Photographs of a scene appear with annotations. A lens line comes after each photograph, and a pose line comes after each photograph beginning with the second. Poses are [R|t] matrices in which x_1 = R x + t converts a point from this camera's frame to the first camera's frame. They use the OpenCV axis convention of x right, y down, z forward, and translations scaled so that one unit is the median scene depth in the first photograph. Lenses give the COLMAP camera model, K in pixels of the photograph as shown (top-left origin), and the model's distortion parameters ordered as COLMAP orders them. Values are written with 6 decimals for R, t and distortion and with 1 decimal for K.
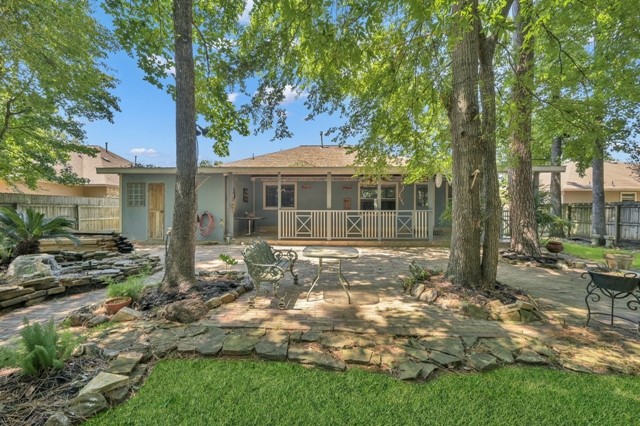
lens RADIAL K [[256.4, 0, 319.9], [0, 256.4, 212.3], [0, 0, 1]] dist [0.002732, 0.000388]
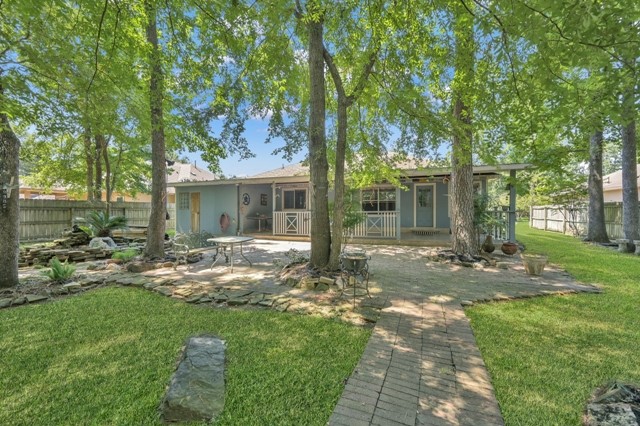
lens RADIAL K [[256.4, 0, 320.1], [0, 256.4, 214.0], [0, 0, 1]] dist [0.002732, 0.000388]
pose [[0.951562, -0.000736, -0.307456, 0.441562], [0.001745, 0.999994, 0.003006, -0.000006], [0.307452, -0.003397, 0.951558, -0.118207]]
